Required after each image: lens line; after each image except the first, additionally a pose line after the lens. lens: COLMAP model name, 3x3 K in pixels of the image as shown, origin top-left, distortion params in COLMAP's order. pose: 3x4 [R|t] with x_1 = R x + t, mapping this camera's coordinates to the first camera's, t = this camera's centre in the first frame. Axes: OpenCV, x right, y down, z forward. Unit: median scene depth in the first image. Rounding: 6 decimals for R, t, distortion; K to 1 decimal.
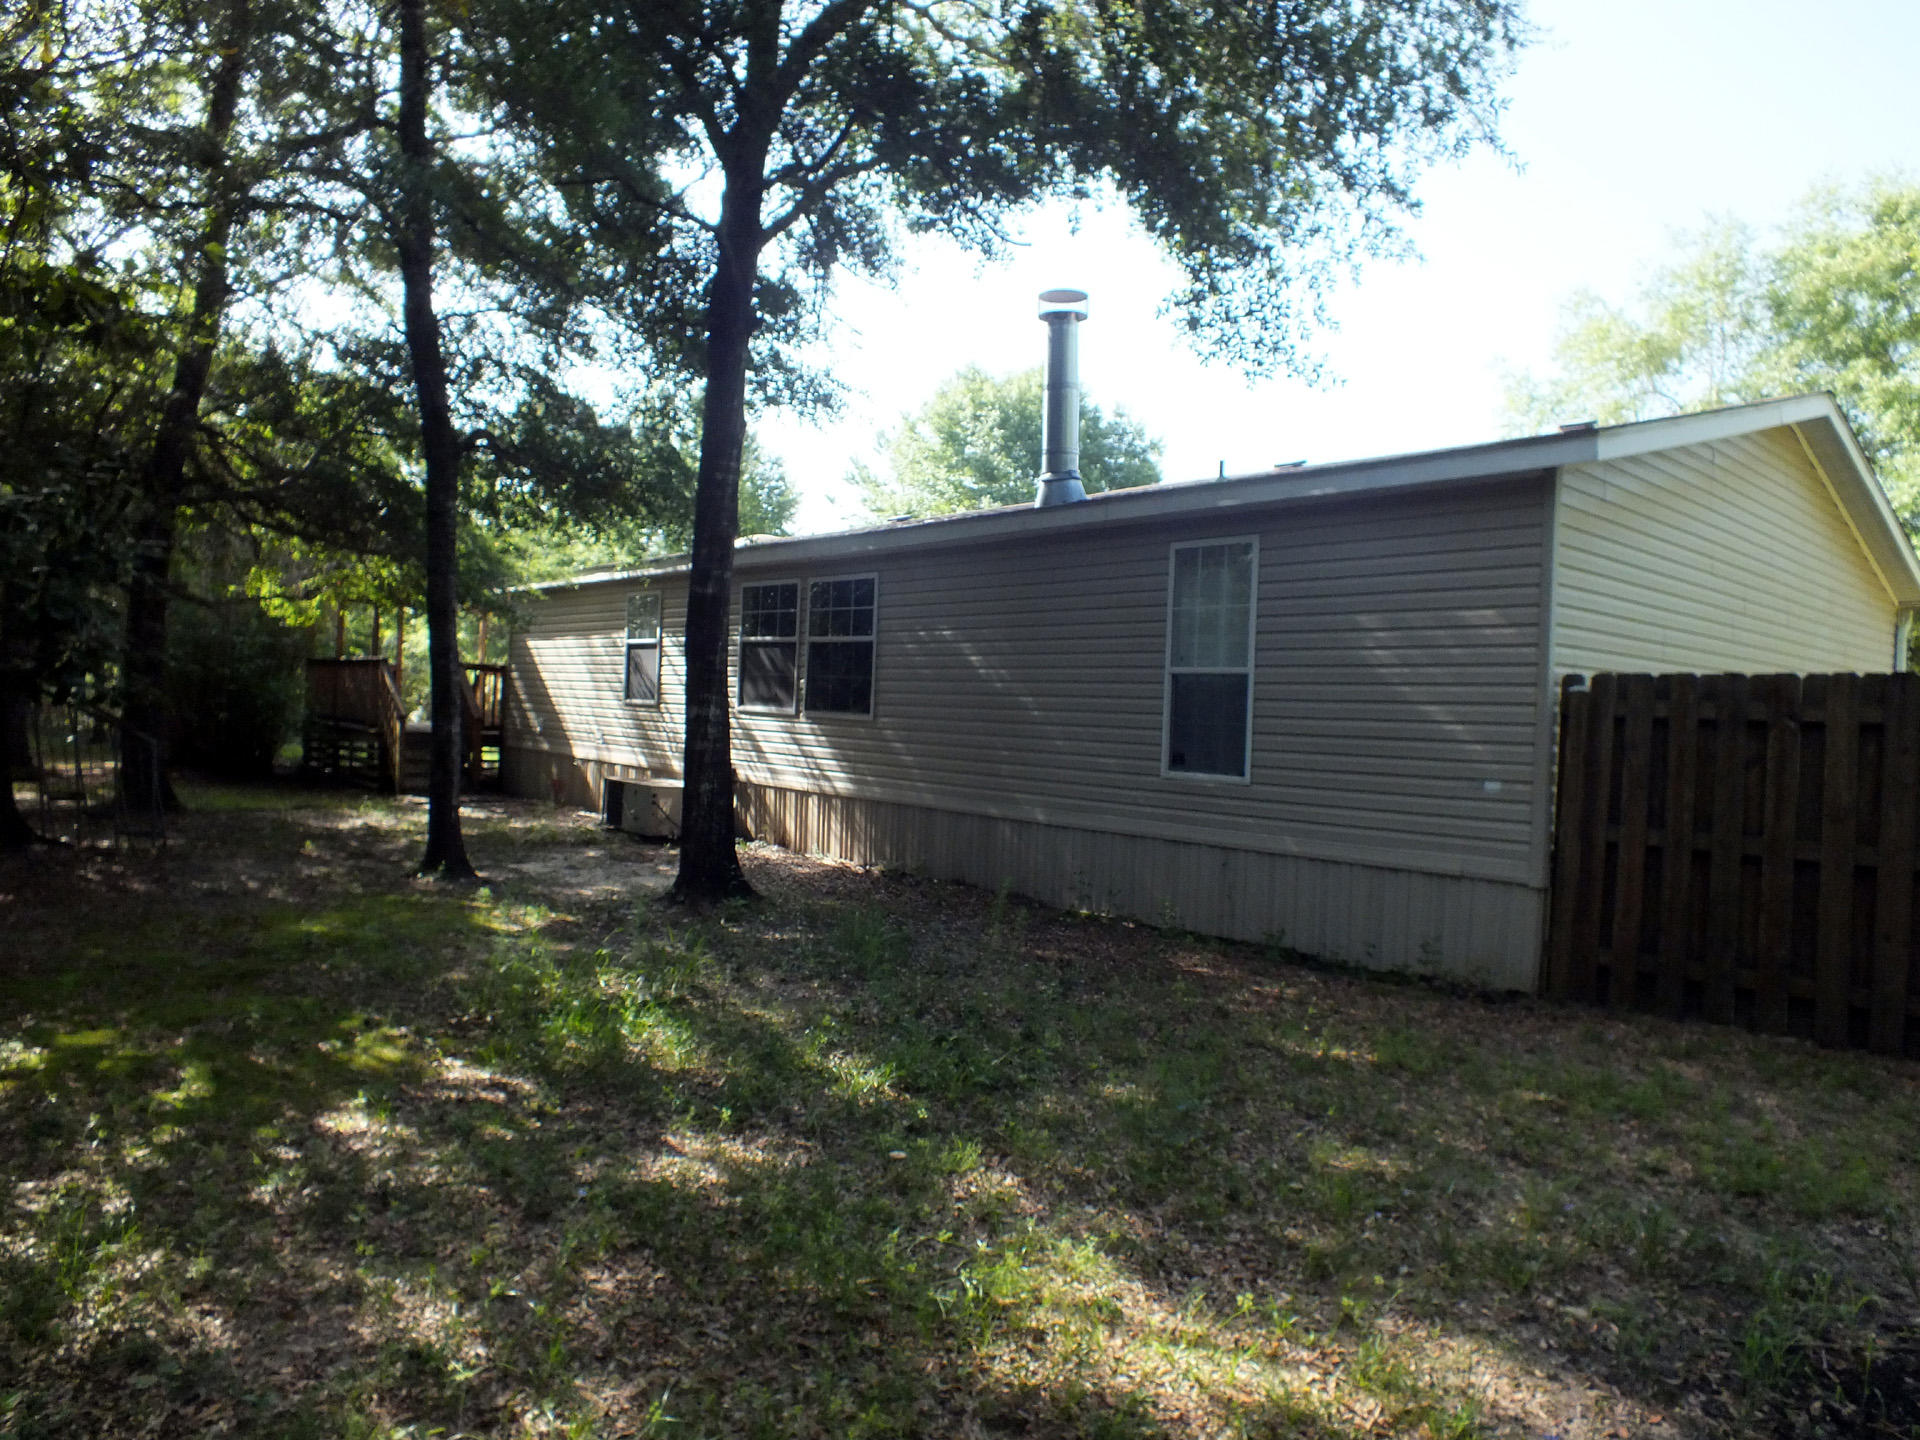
lens RADIAL K [[1254.0, 0, 960.0], [0, 1254.0, 720.0], [0, 0, 1]] dist [-0.040063, -0.001823]
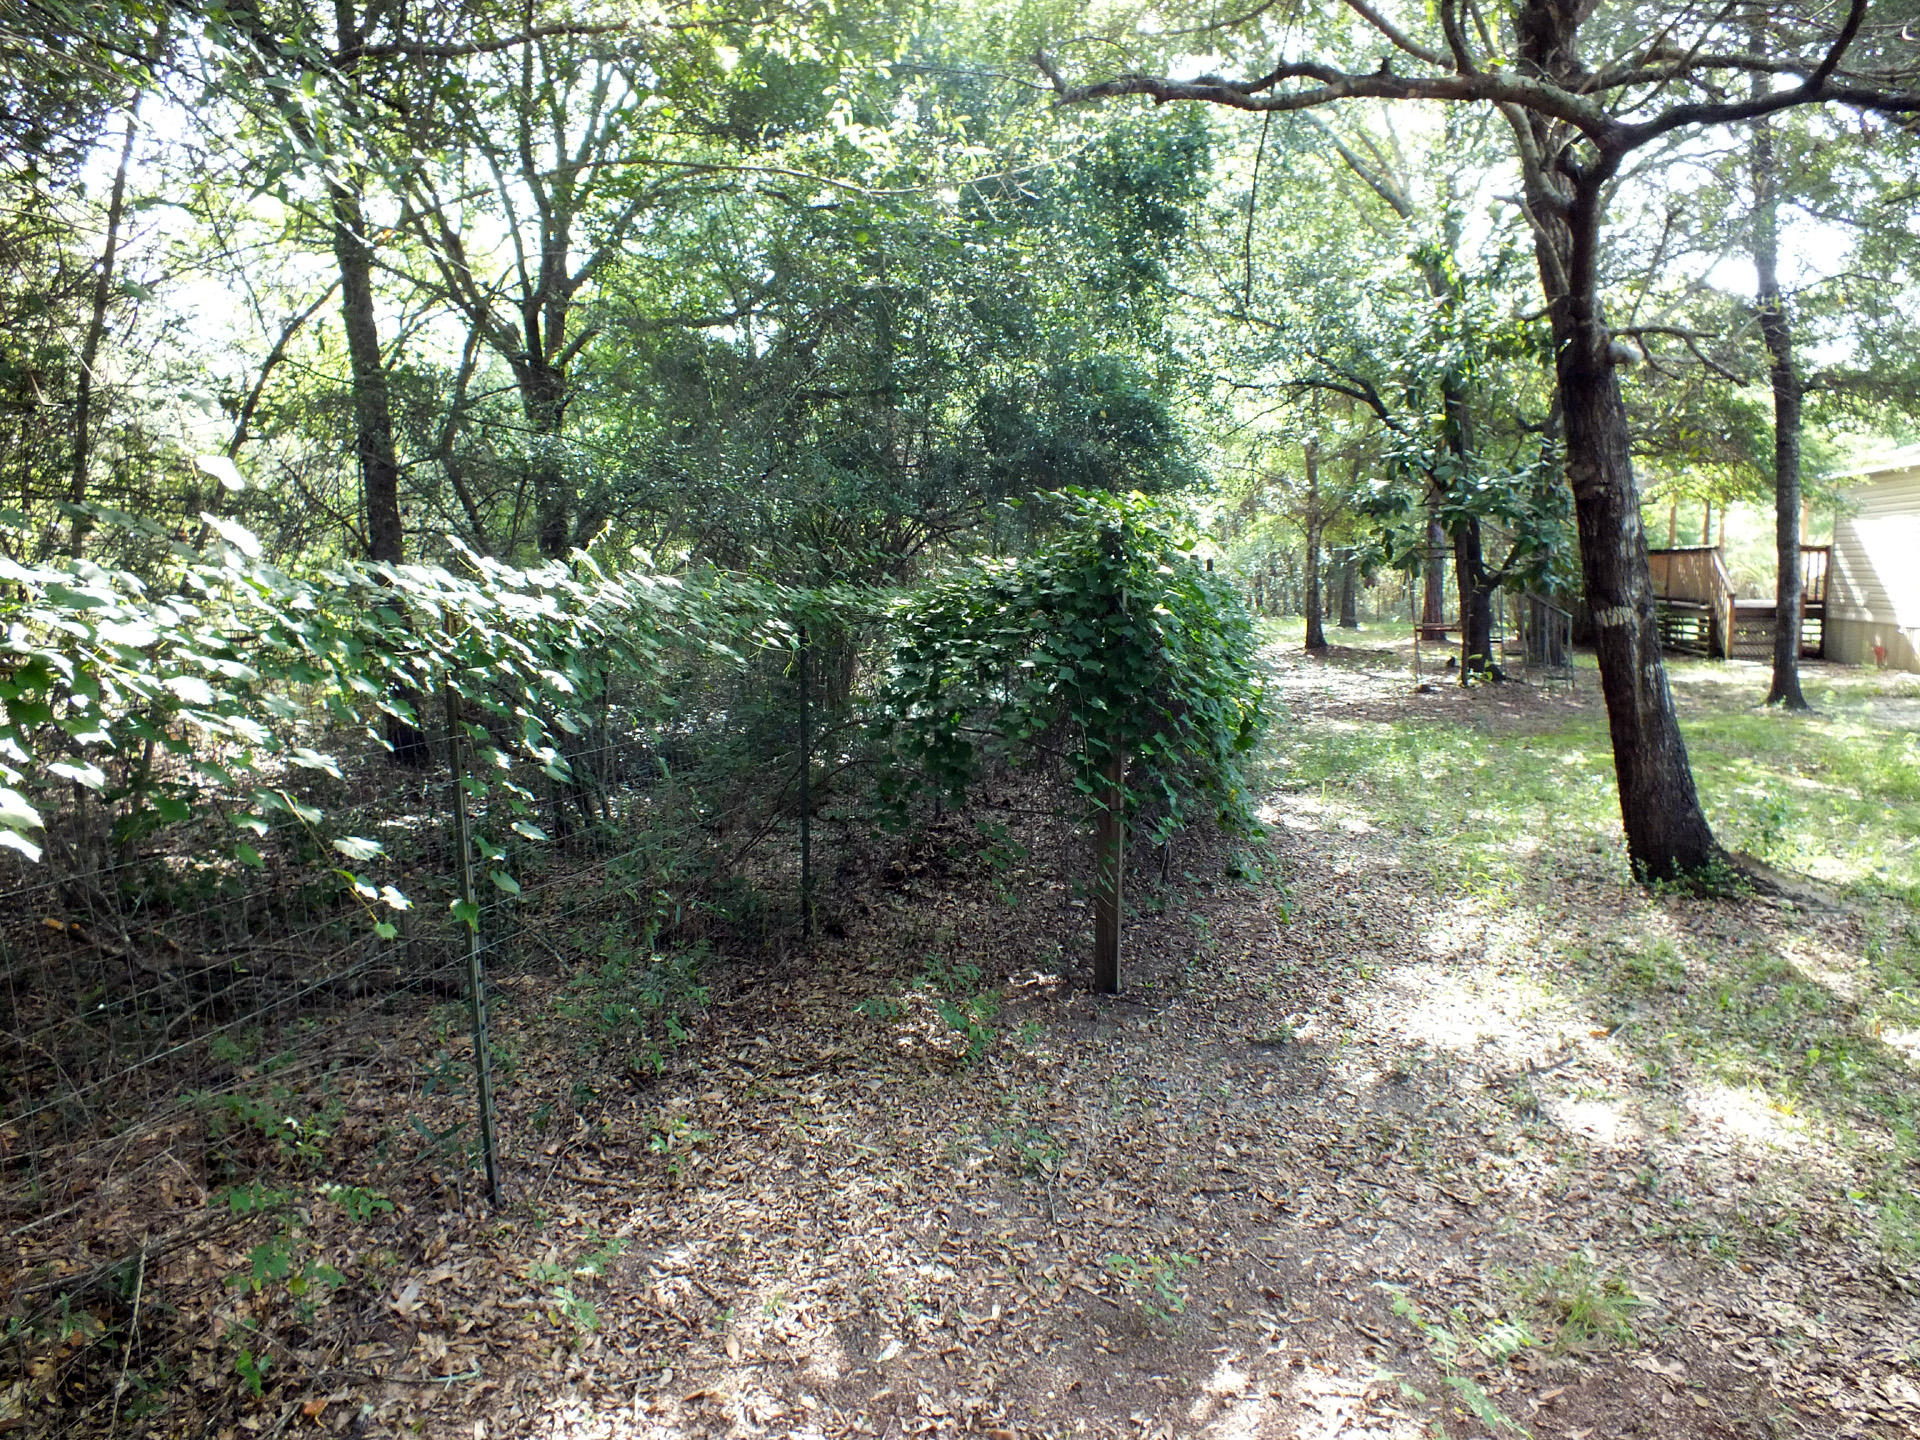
lens RADIAL K [[1254.0, 0, 960.0], [0, 1254.0, 720.0], [0, 0, 1]] dist [-0.040063, -0.001823]
pose [[0.584112, 0.037139, -0.810823, 0.087470], [0.029399, 0.997329, 0.066861, 0.016726], [0.811141, -0.062892, 0.581460, -0.310124]]
